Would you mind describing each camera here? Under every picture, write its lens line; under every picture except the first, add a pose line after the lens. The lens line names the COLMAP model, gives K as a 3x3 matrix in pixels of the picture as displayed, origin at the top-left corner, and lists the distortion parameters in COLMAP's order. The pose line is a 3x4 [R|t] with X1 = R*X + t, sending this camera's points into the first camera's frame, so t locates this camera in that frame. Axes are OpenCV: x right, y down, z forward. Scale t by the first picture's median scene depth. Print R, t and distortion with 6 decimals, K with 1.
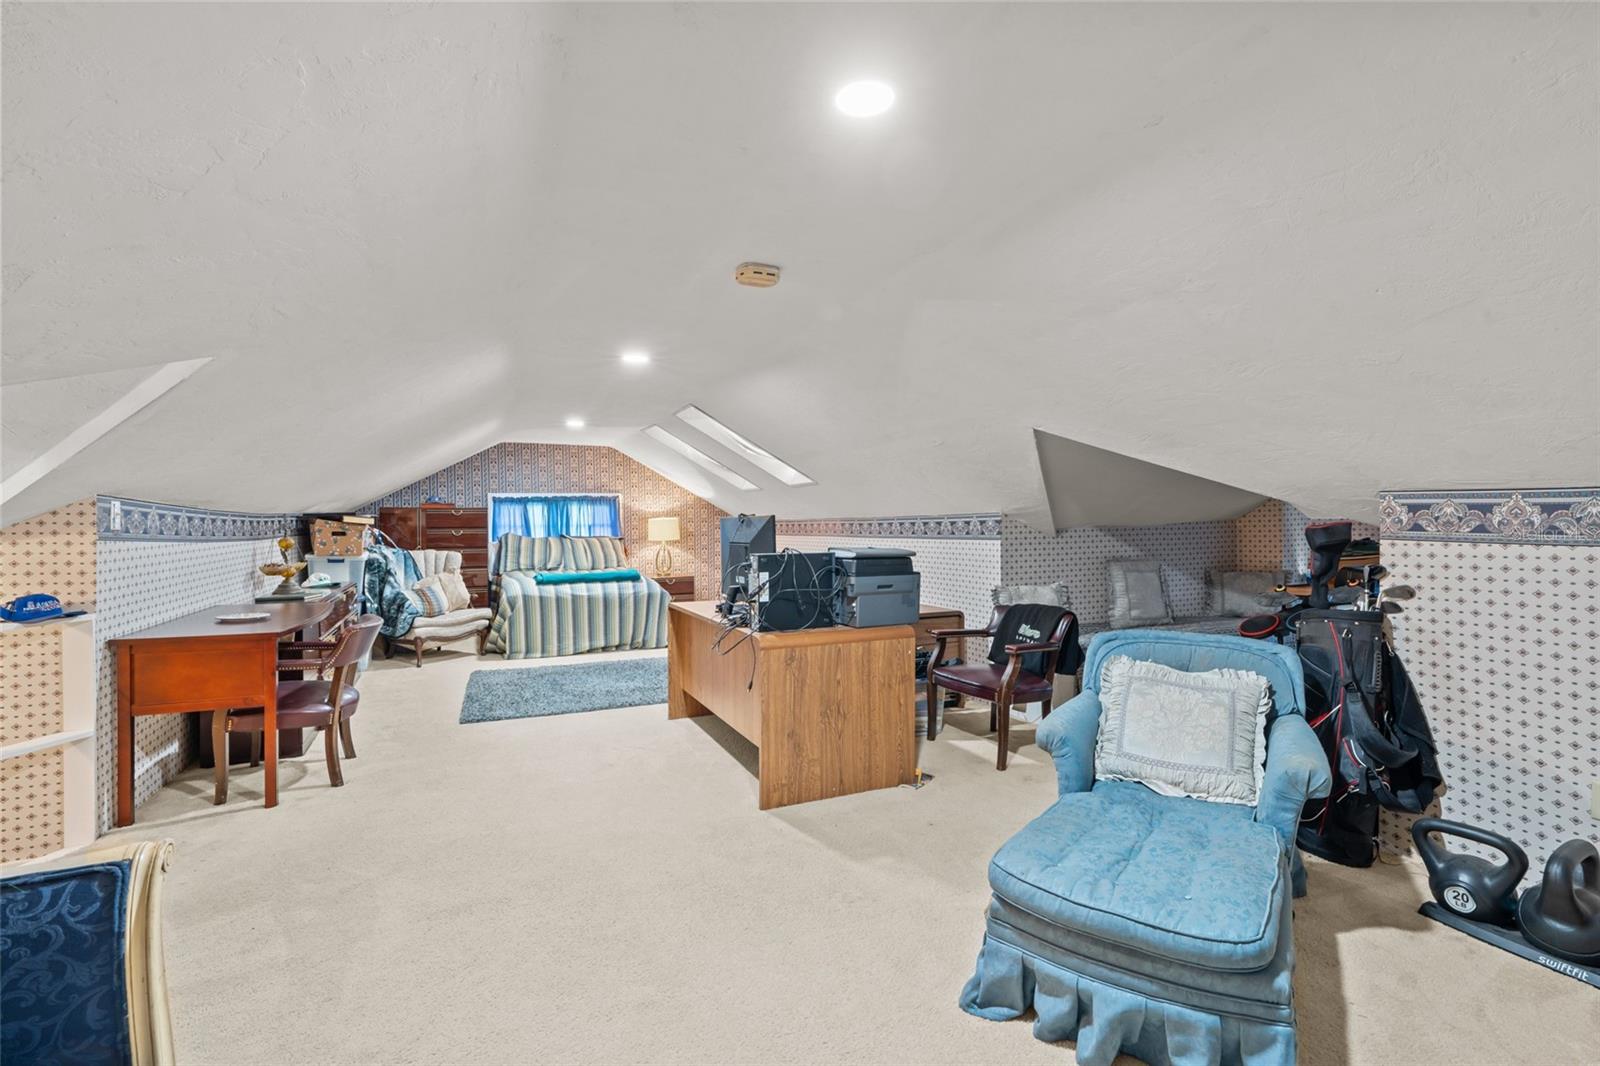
lens RADIAL K [[719.9, 0, 791.5], [0, 719.9, 532.6], [0, 0, 1]] dist [-0.002033, 0.000237]
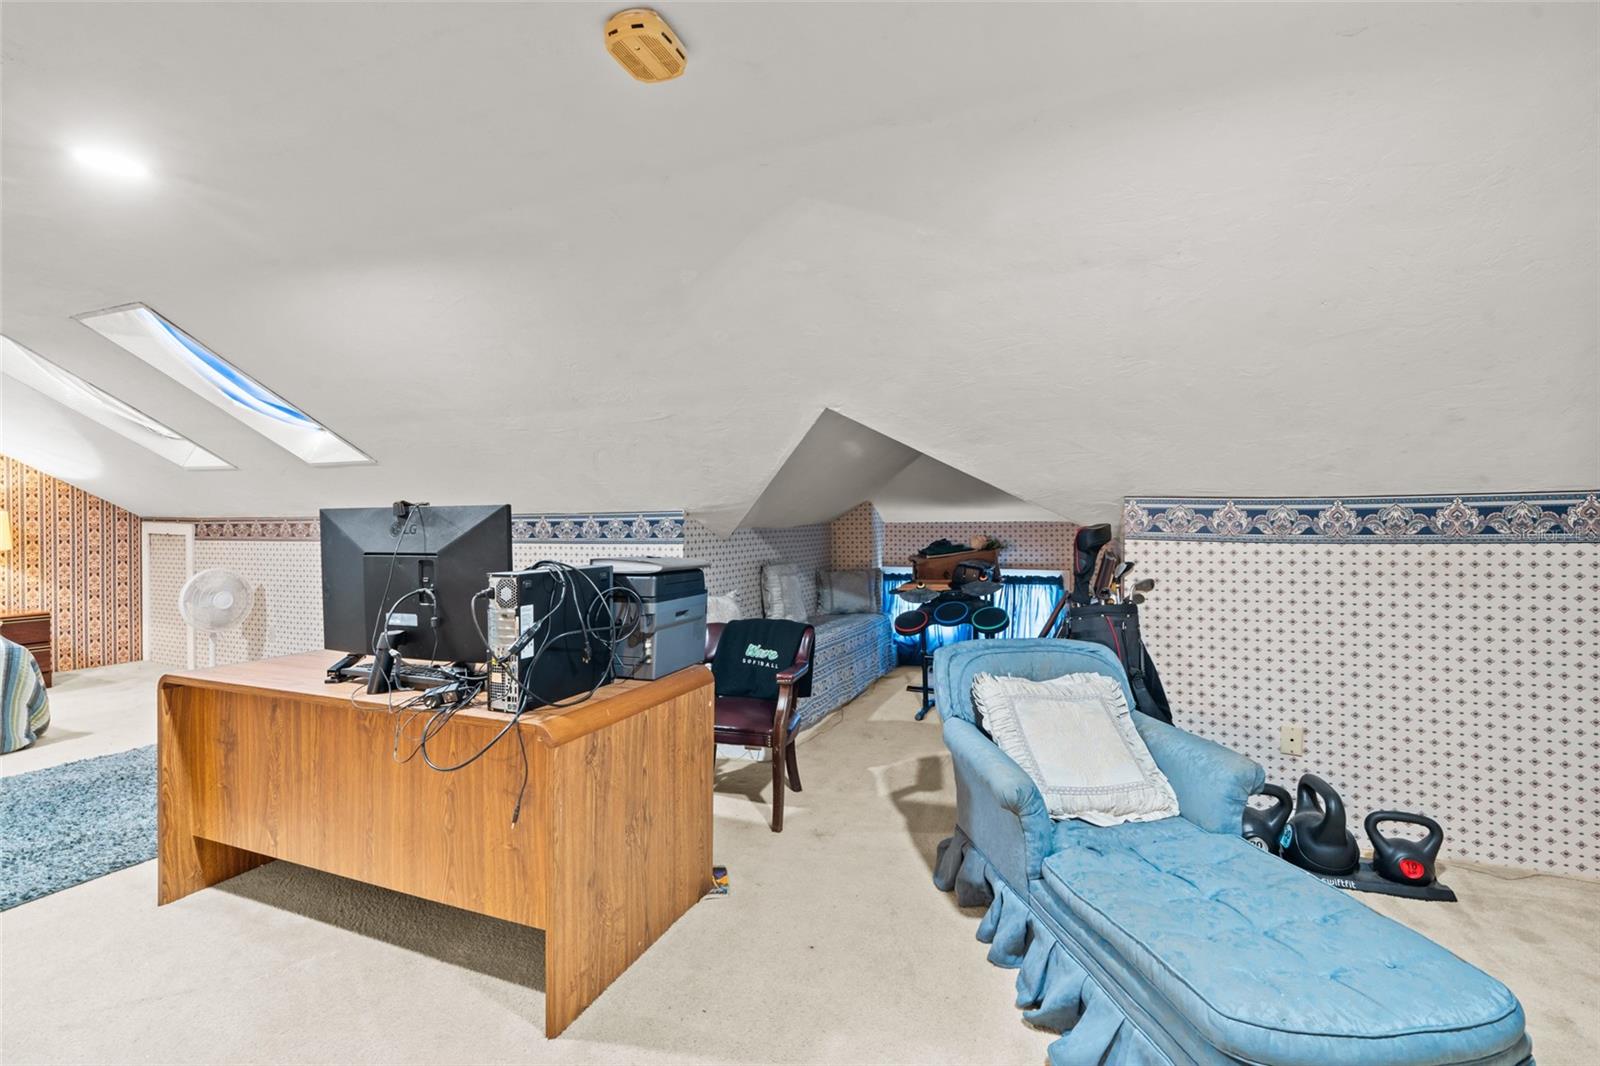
lens RADIAL K [[719.9, 0, 791.5], [0, 719.9, 532.6], [0, 0, 1]] dist [-0.002033, 0.000237]
pose [[0.721325, -0.000426, 0.692597, -0.282671], [0.003521, 0.999989, -0.003052, 0.000558], [-0.692588, 0.004640, 0.721319, 0.458853]]
